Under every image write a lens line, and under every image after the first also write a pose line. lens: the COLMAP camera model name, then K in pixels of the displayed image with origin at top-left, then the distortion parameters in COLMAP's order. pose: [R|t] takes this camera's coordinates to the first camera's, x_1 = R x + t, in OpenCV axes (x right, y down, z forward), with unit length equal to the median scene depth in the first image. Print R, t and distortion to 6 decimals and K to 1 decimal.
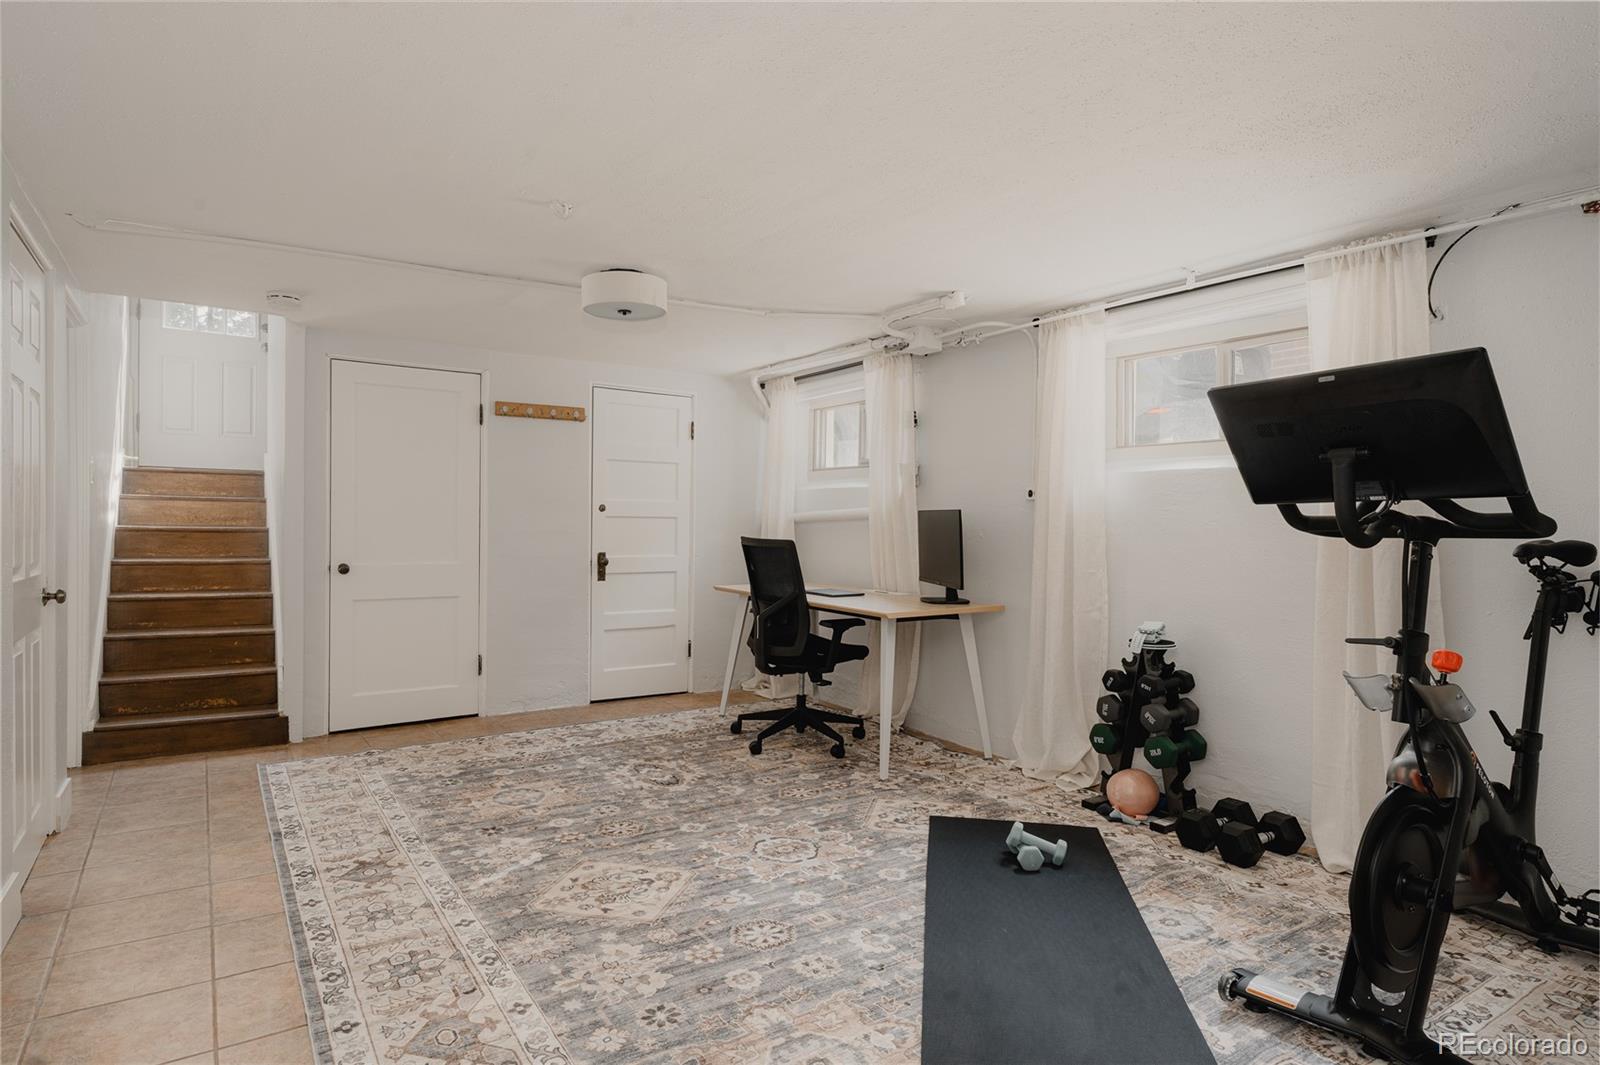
lens RADIAL K [[871.8, 0, 800.0], [0, 871.8, 532.5], [0, 0, 1]] dist [-0.003320, -0.000289]
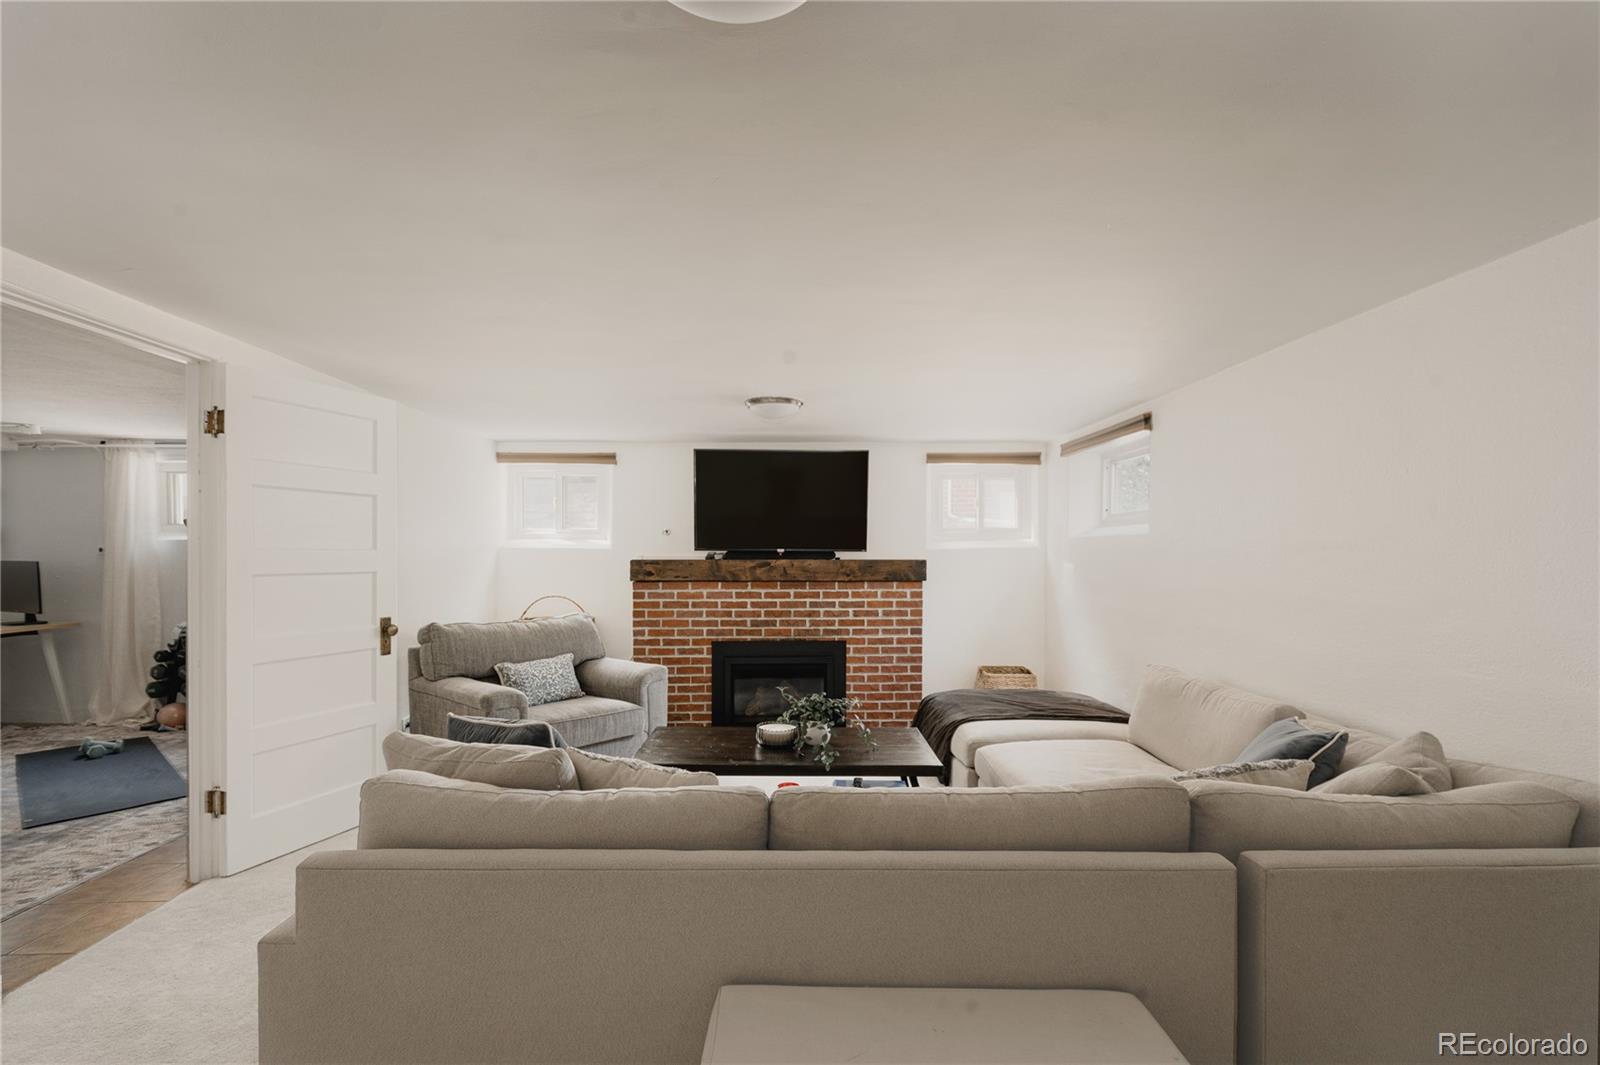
lens RADIAL K [[727.4, 0, 799.5], [0, 727.4, 558.8], [0, 0, 1]] dist [0.000512, 0.000132]
pose [[0.545170, -0.011463, 0.838247, -0.171045], [0.010665, 0.999920, 0.006738, -0.026317], [-0.838258, 0.005266, 0.545248, -0.879621]]
